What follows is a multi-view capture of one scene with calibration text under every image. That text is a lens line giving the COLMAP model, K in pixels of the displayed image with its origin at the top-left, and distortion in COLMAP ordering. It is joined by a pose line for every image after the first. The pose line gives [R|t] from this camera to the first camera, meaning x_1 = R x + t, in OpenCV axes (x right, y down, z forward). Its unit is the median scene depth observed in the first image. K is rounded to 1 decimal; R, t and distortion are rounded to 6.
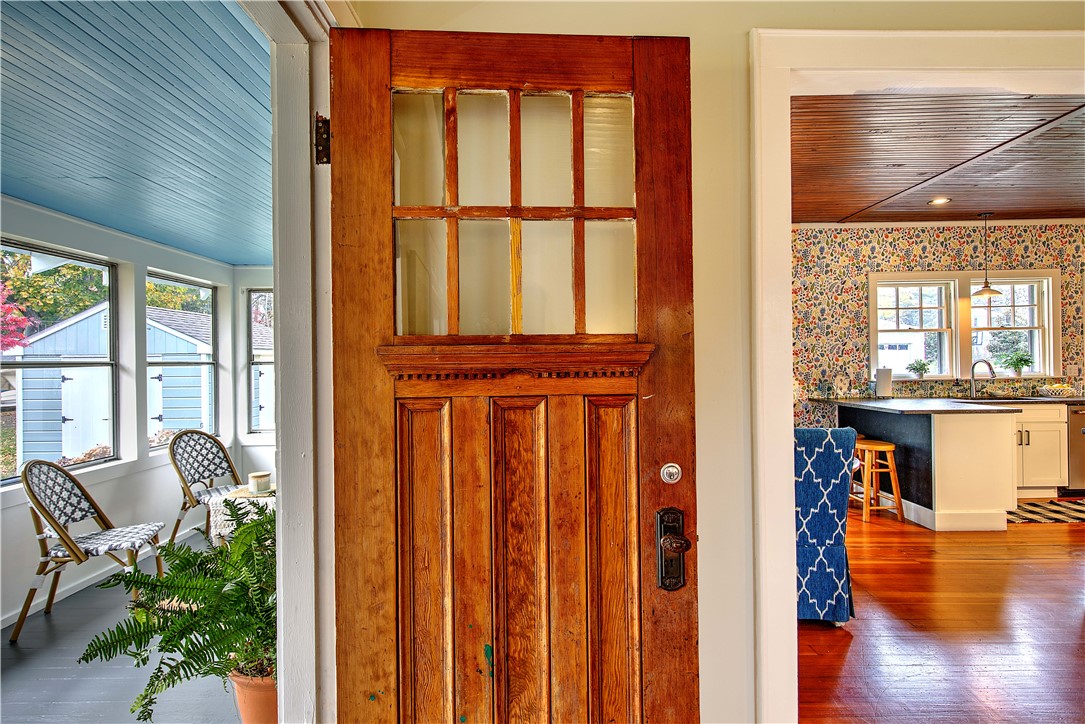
lens RADIAL K [[554.0, 0, 540.6], [0, 554.0, 357.9], [0, 0, 1]] dist [0.015090, -0.002738]
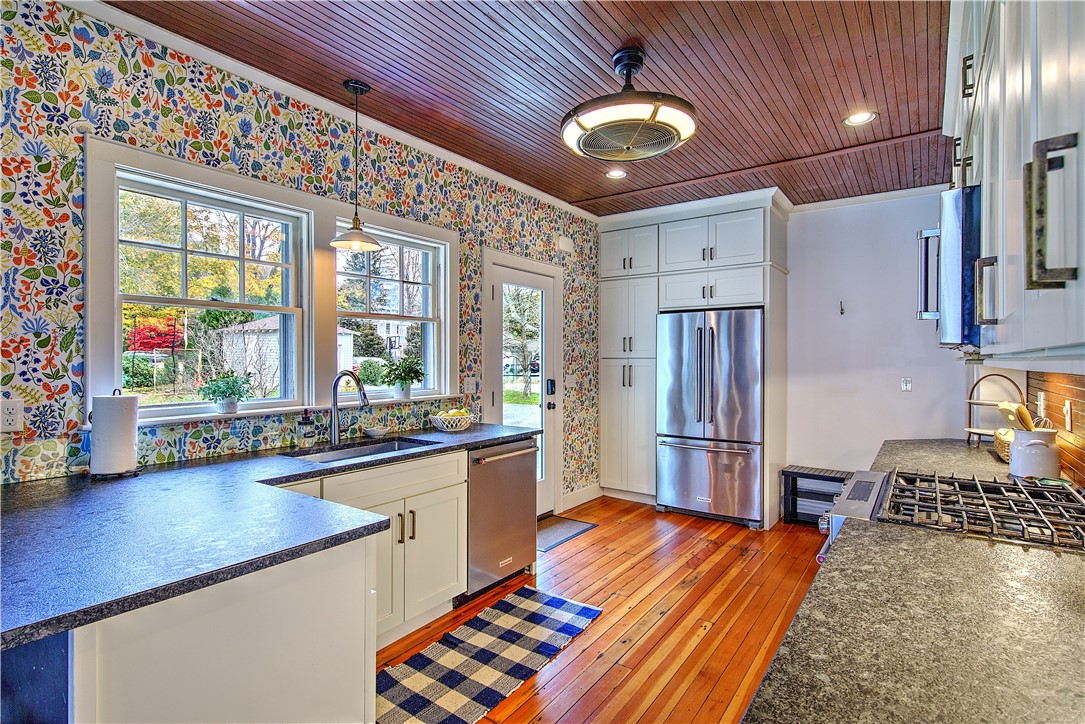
lens RADIAL K [[554.0, 0, 543.0], [0, 554.0, 362.4], [0, 0, 1]] dist [0.015090, -0.002738]
pose [[0.608180, 0.009852, 0.793738, 0.477568], [-0.014232, 0.999898, -0.001507, -0.006001], [-0.793672, -0.010380, 0.608258, 0.530286]]
